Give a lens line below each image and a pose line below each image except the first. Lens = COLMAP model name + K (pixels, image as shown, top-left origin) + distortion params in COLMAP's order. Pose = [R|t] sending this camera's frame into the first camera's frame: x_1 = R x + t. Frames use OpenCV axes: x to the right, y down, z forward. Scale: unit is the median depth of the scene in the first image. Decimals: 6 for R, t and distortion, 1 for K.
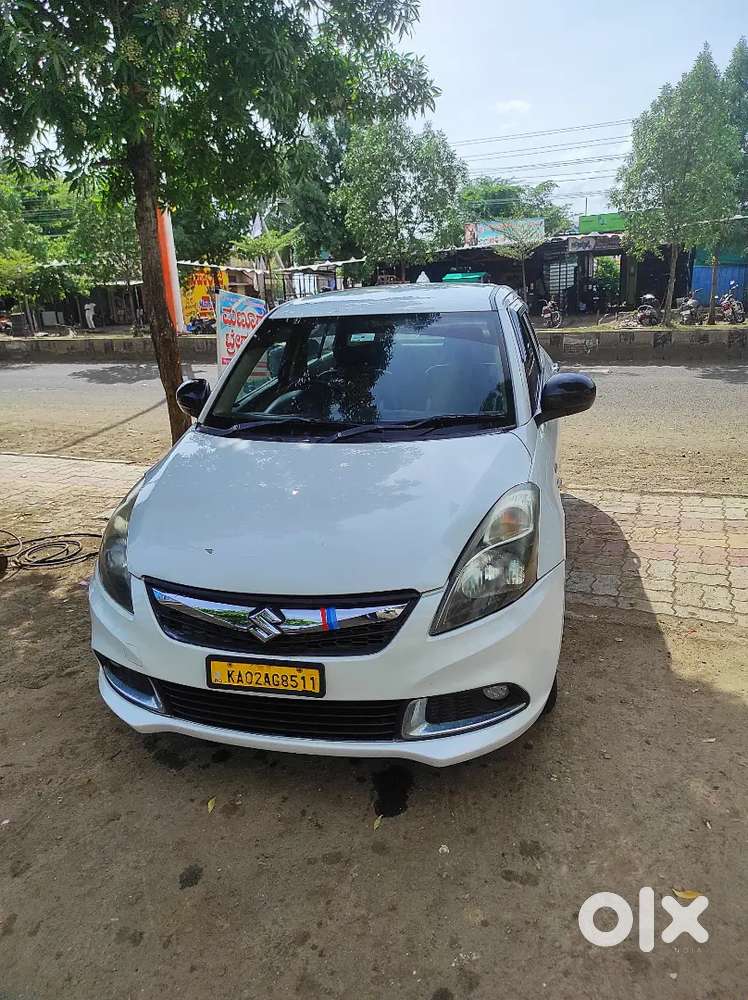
lens RADIAL K [[790.3, 0, 374.0], [0, 790.3, 500.0], [0, 0, 1]] dist [0.008246, -0.005337]
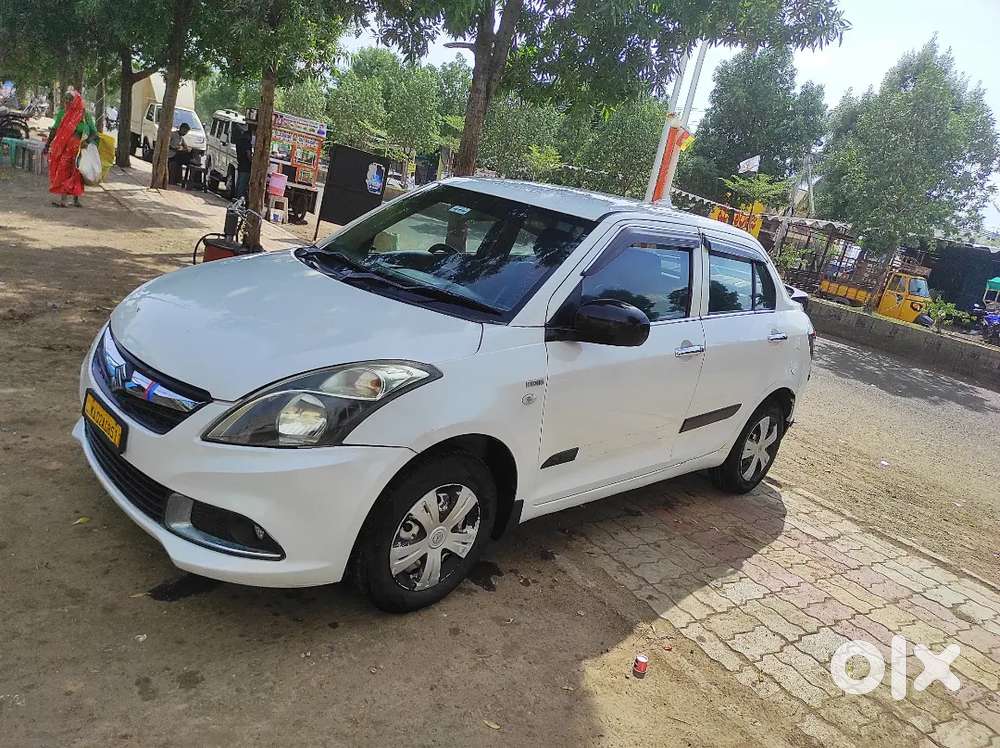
lens RADIAL K [[788.1, 0, 502.9], [0, 788.1, 395.0], [0, 0, 1]] dist [0.004447, -0.005515]
pose [[0.807576, 0.347783, -0.476308, 0.832929], [-0.373482, 0.926624, 0.043352, -0.070606], [0.456435, 0.142882, 0.878209, 0.262472]]
